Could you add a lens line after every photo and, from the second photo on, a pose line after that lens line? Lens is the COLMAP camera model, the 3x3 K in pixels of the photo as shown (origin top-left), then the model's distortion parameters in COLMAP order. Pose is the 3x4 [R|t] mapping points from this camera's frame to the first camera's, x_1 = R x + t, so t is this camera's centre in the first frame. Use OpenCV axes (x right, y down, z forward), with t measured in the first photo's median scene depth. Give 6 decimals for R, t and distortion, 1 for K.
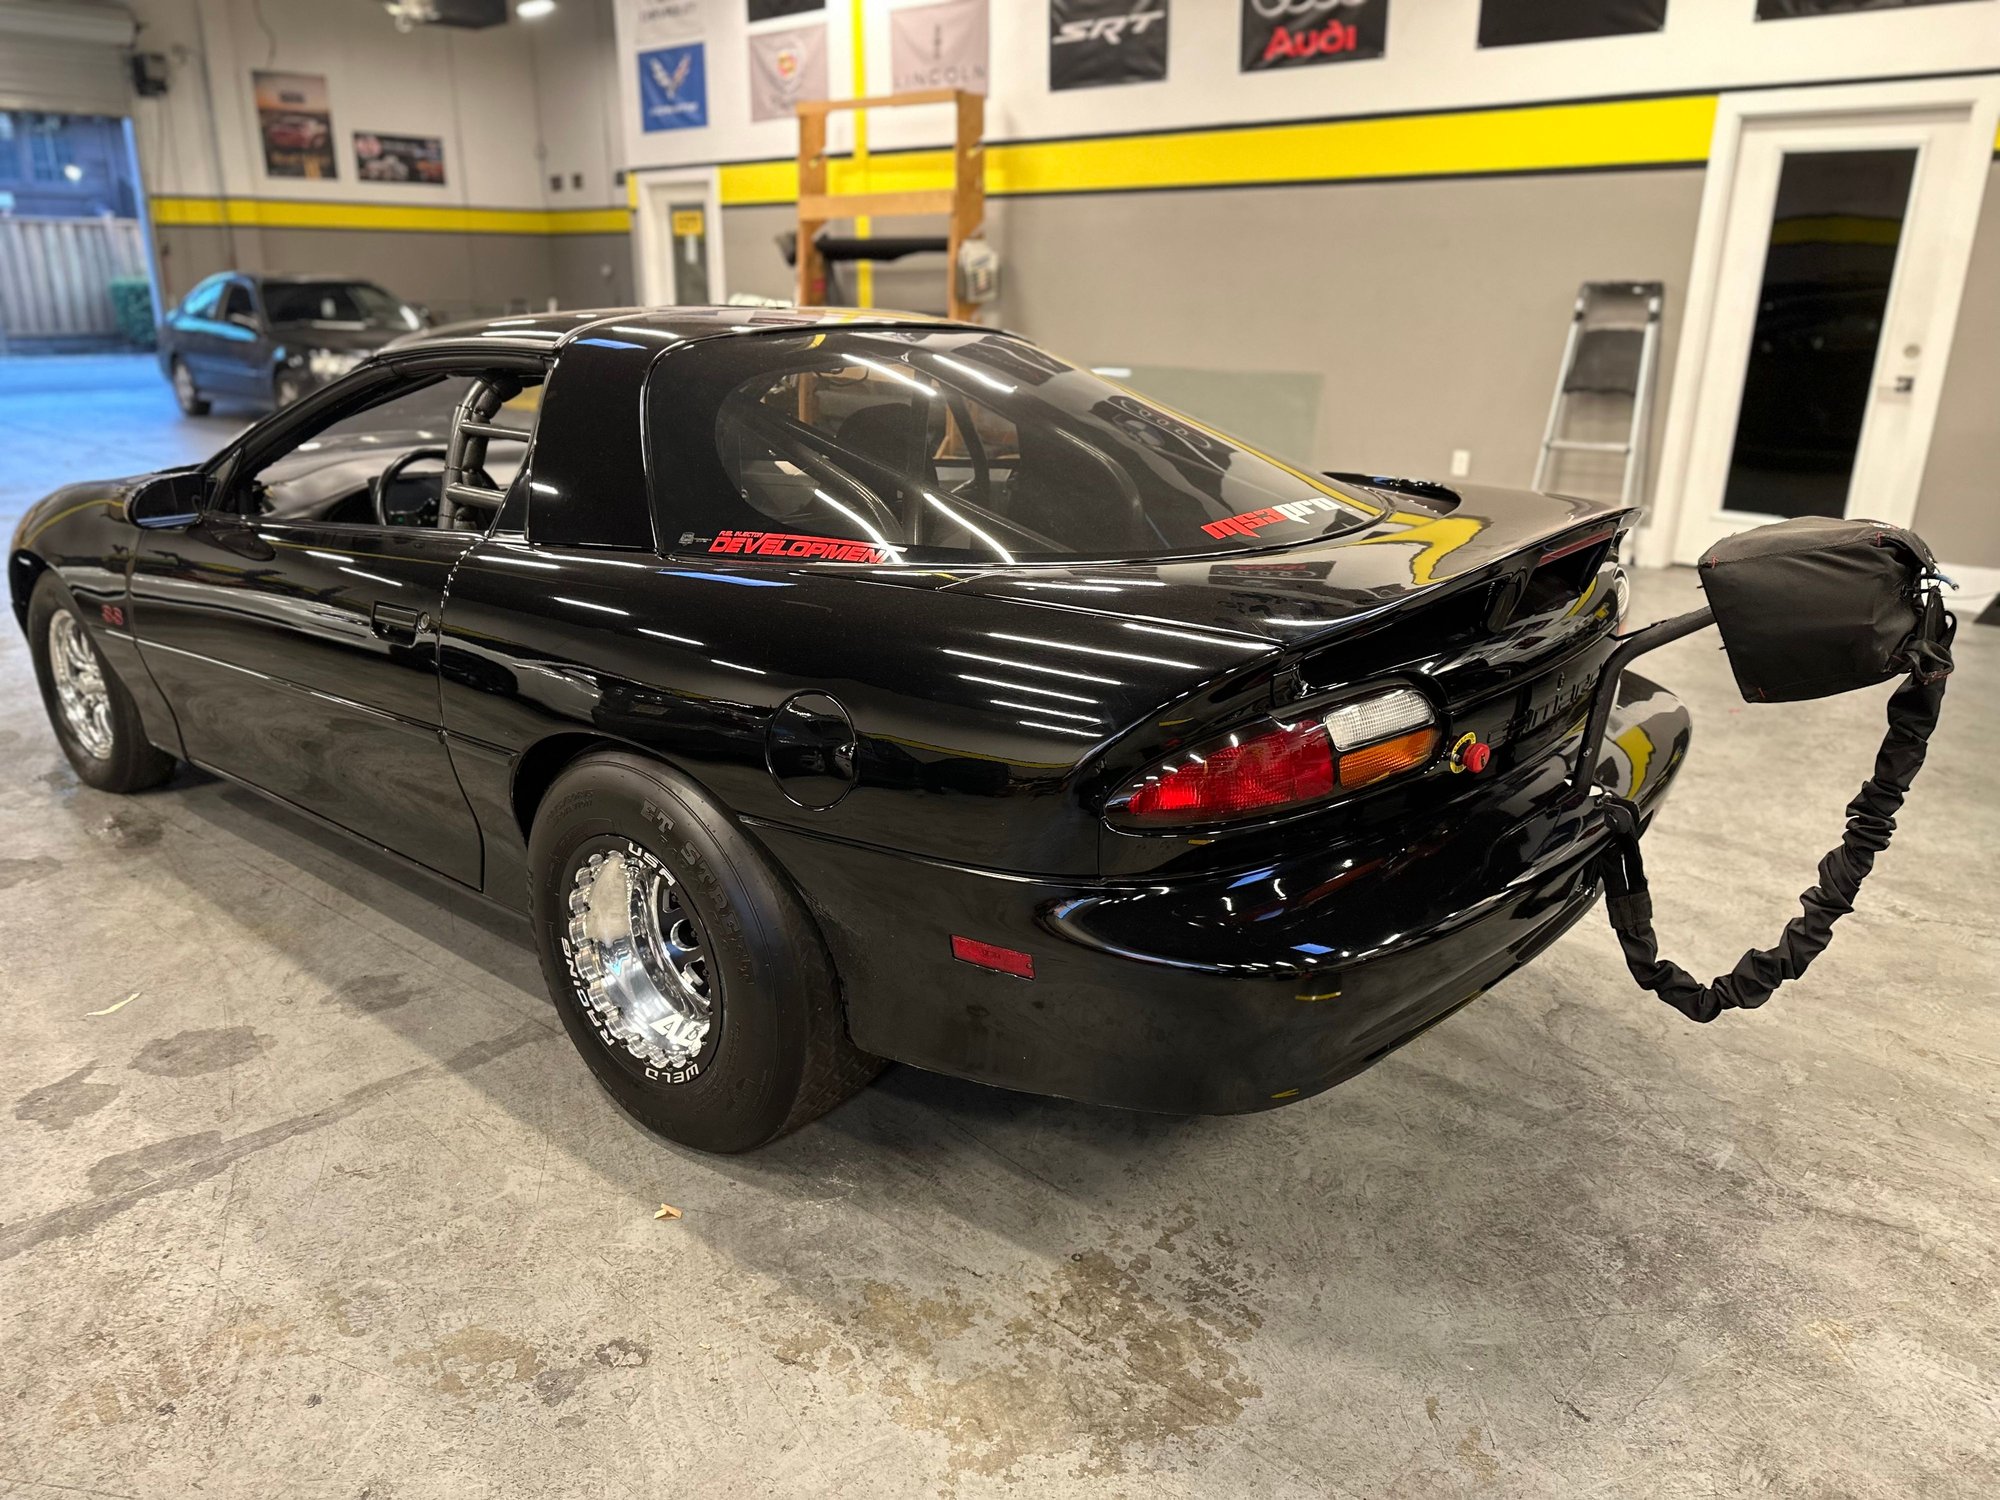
lens RADIAL K [[1416.9, 0, 993.3], [0, 1416.9, 739.5], [0, 0, 1]] dist [0.041303, -0.053781]
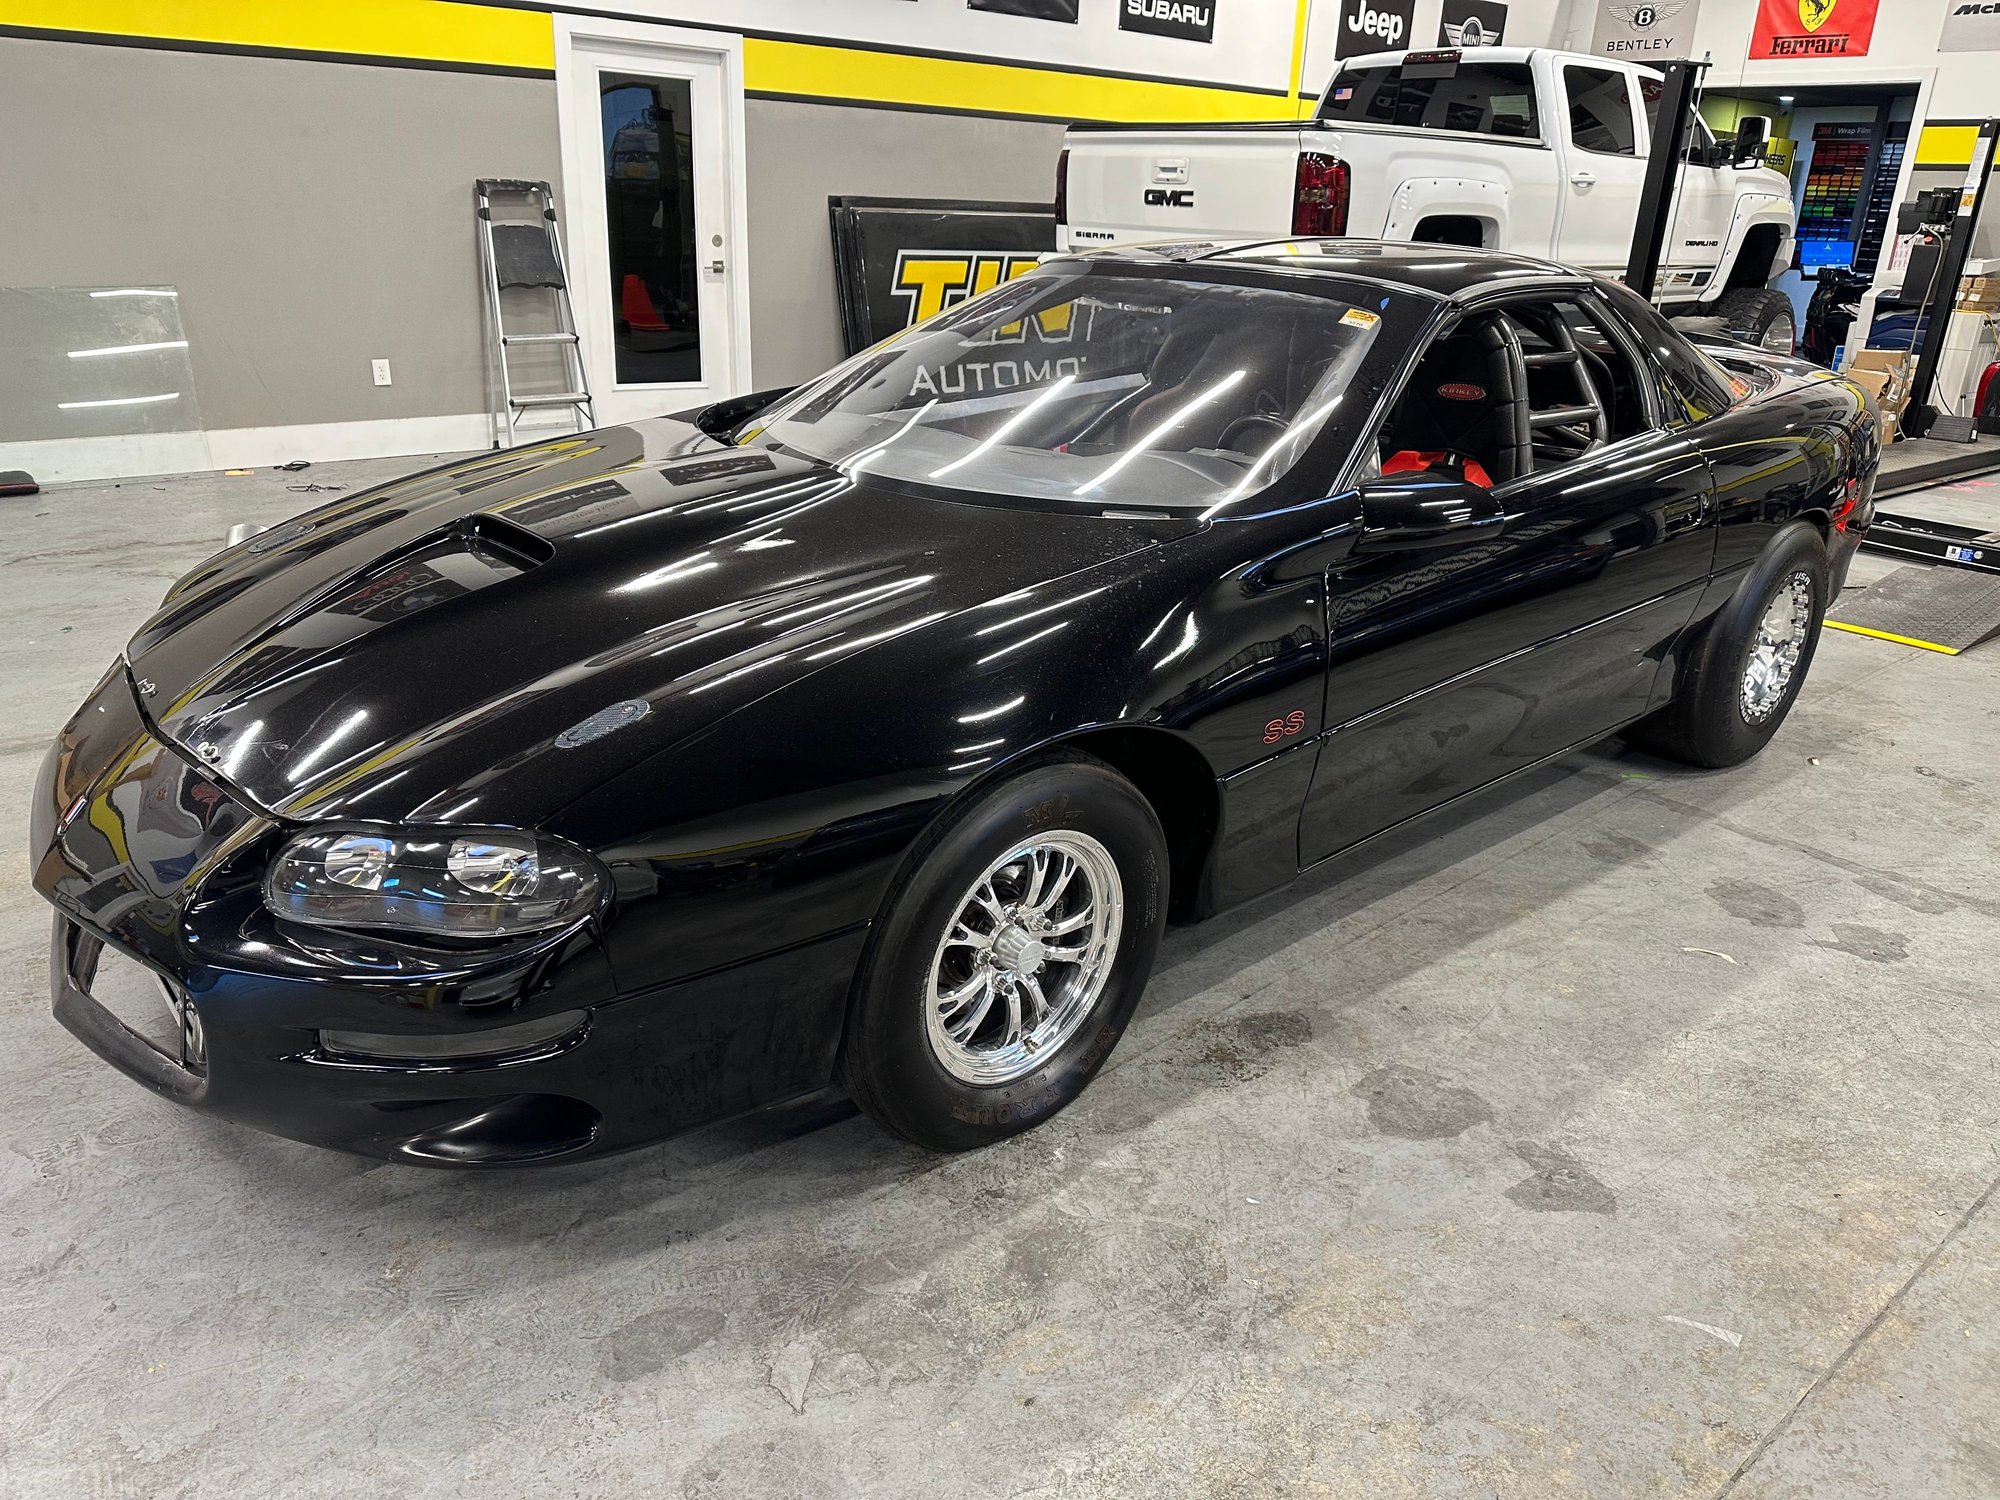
lens RADIAL K [[1414.2, 0, 998.1], [0, 1414.2, 746.1], [0, 0, 1]] dist [0.051207, -0.067633]
pose [[0.139108, -0.356270, 0.923970, -1.804206], [0.273741, 0.910520, 0.309871, -0.464564], [-0.951691, 0.209823, 0.224186, 1.400608]]
